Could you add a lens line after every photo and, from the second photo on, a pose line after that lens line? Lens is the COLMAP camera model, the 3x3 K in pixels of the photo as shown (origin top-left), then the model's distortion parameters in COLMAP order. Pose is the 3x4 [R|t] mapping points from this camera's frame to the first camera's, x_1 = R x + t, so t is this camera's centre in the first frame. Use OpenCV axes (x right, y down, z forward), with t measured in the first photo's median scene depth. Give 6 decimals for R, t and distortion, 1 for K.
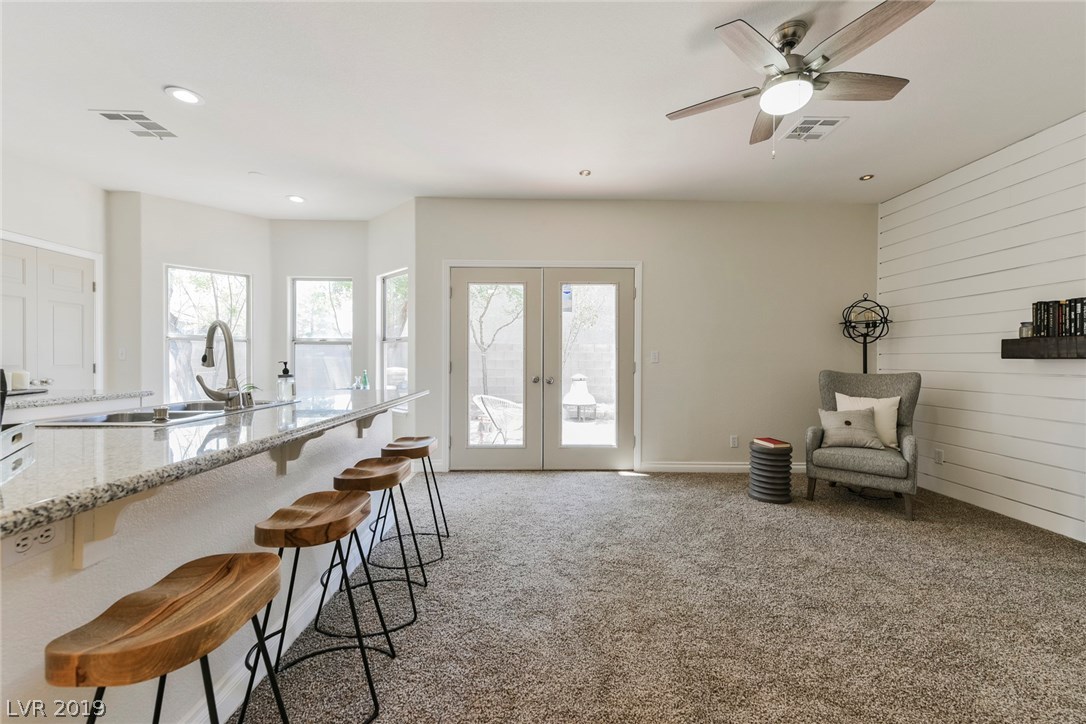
lens RADIAL K [[430.8, 0, 540.8], [0, 430.8, 365.1], [0, 0, 1]] dist [0.010553, -0.003073]
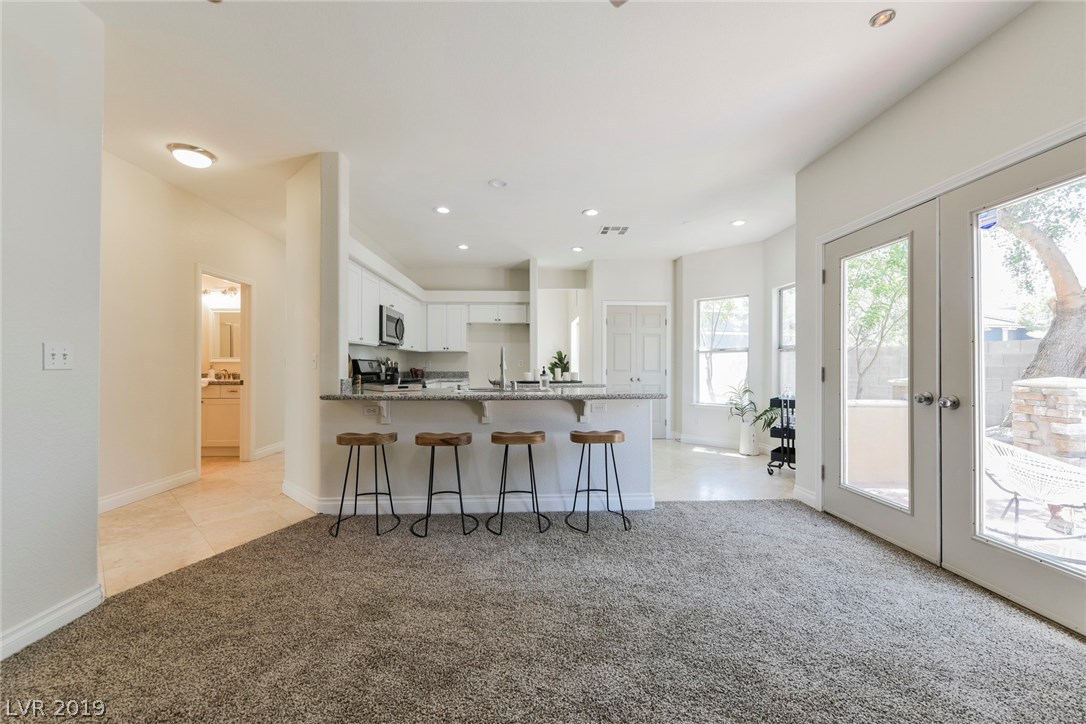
lens RADIAL K [[430.8, 0, 538.0], [0, 430.8, 358.3], [0, 0, 1]] dist [0.010553, -0.003073]
pose [[0.021367, -0.027770, -0.999386, 0.740451], [-0.012875, 0.999524, -0.028049, 0.004557], [0.999689, 0.013466, 0.020999, 0.654275]]
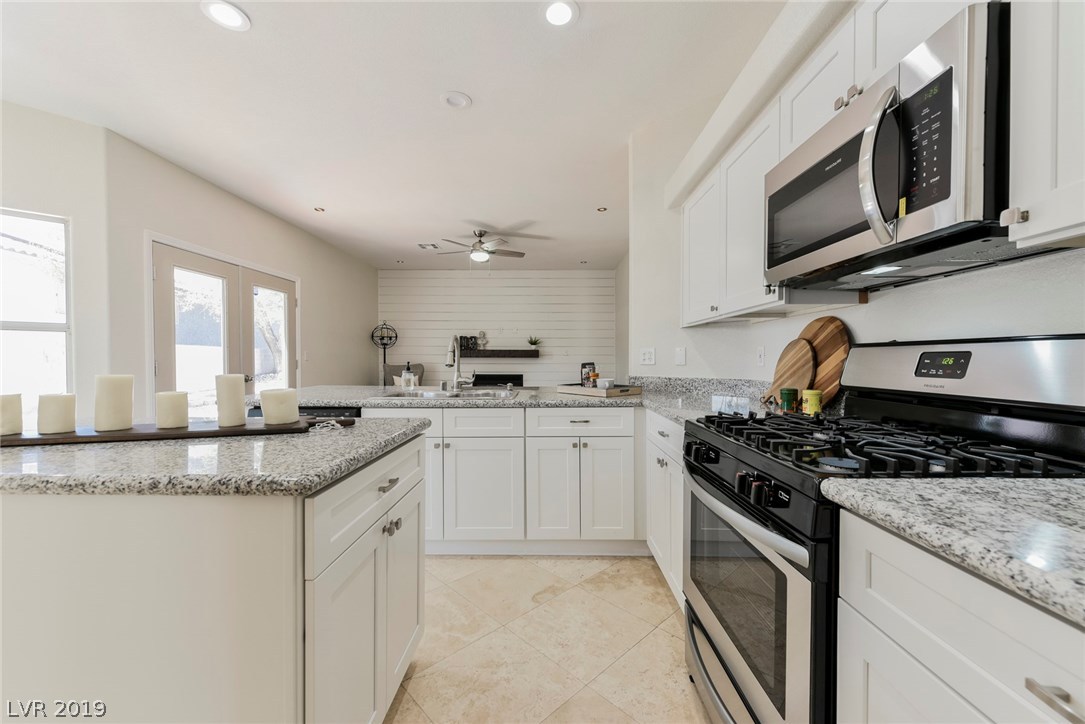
lens RADIAL K [[430.4, 0, 537.5], [0, 430.4, 358.9], [0, 0, 1]] dist [0.010553, -0.003073]
pose [[0.048772, -0.005732, 0.998794, -1.312798], [0.009930, 0.999937, 0.005254, -0.012769], [-0.998761, 0.009662, 0.048826, 0.365000]]
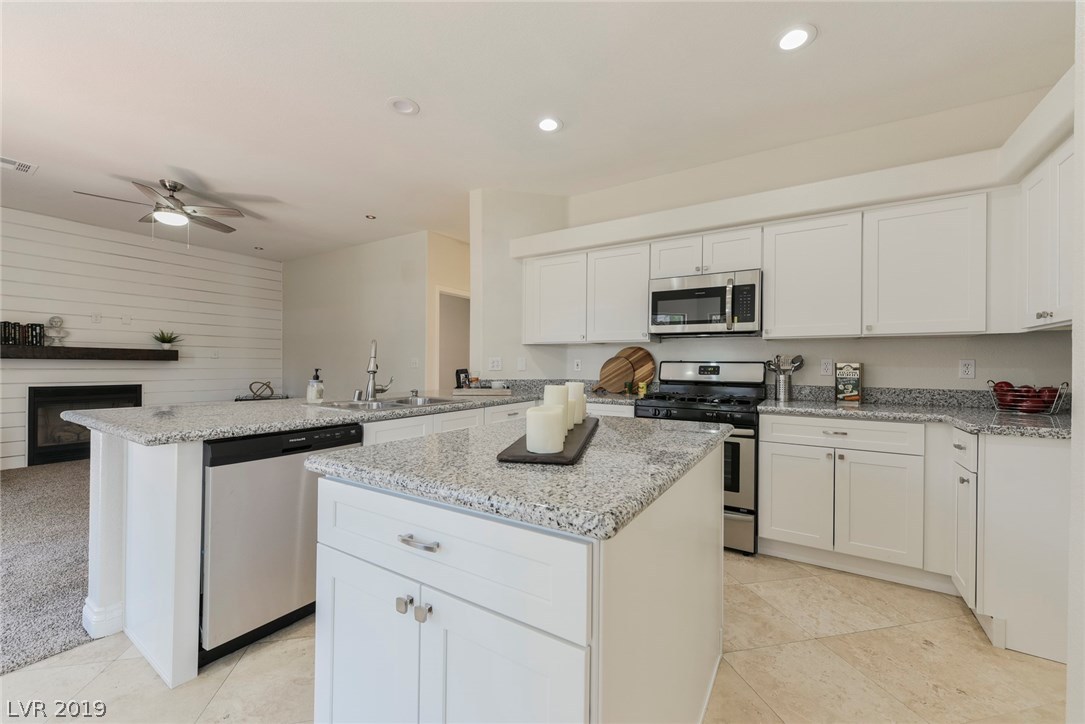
lens RADIAL K [[430.4, 0, 549.2], [0, 430.4, 365.5], [0, 0, 1]] dist [0.010553, -0.003073]
pose [[-0.833665, -0.015748, 0.552046, -1.179399], [-0.008745, 0.999844, 0.015316, -0.026758], [-0.552202, 0.007941, -0.833673, 1.097737]]
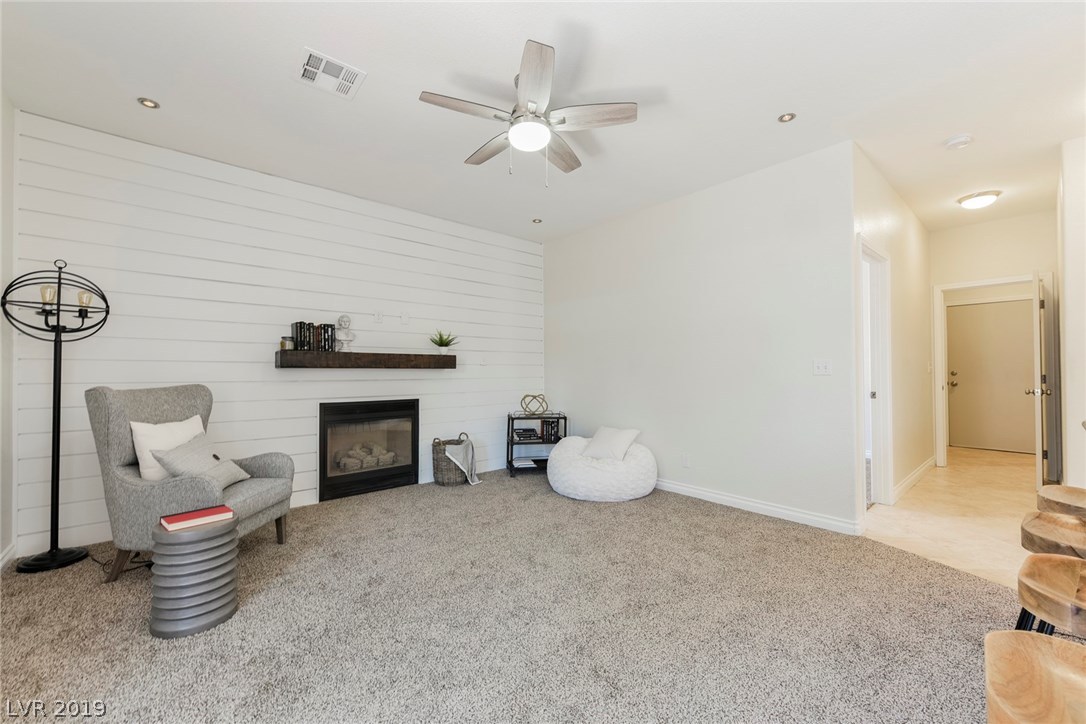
lens RADIAL K [[430.8, 0, 547.4], [0, 430.8, 363.2], [0, 0, 1]] dist [0.010553, -0.003073]
pose [[-0.645693, 0.010006, 0.763532, -0.211182], [0.009508, 0.999942, -0.005063, -0.013749], [-0.763538, 0.003991, -0.645750, 1.131489]]
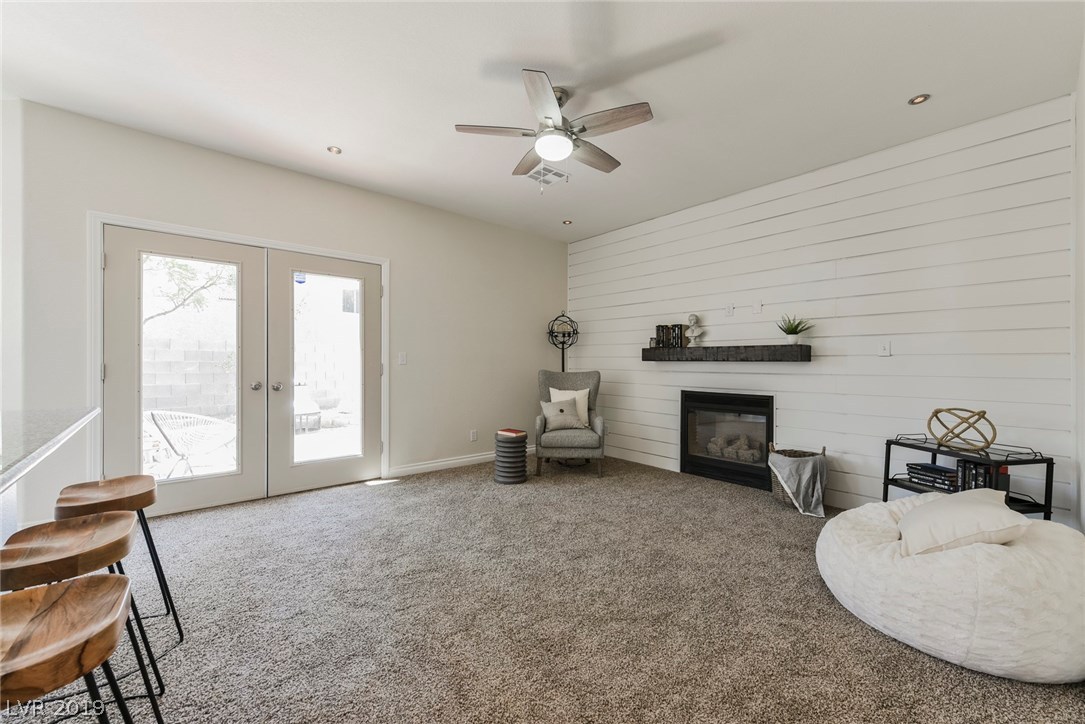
lens RADIAL K [[430.4, 0, 545.0], [0, 430.4, 363.9], [0, 0, 1]] dist [0.010553, -0.003073]
pose [[0.767769, -0.002946, 0.640720, -0.157823], [0.006895, 0.999970, -0.003664, -0.001097], [-0.640690, 0.007231, 0.767766, 0.056206]]
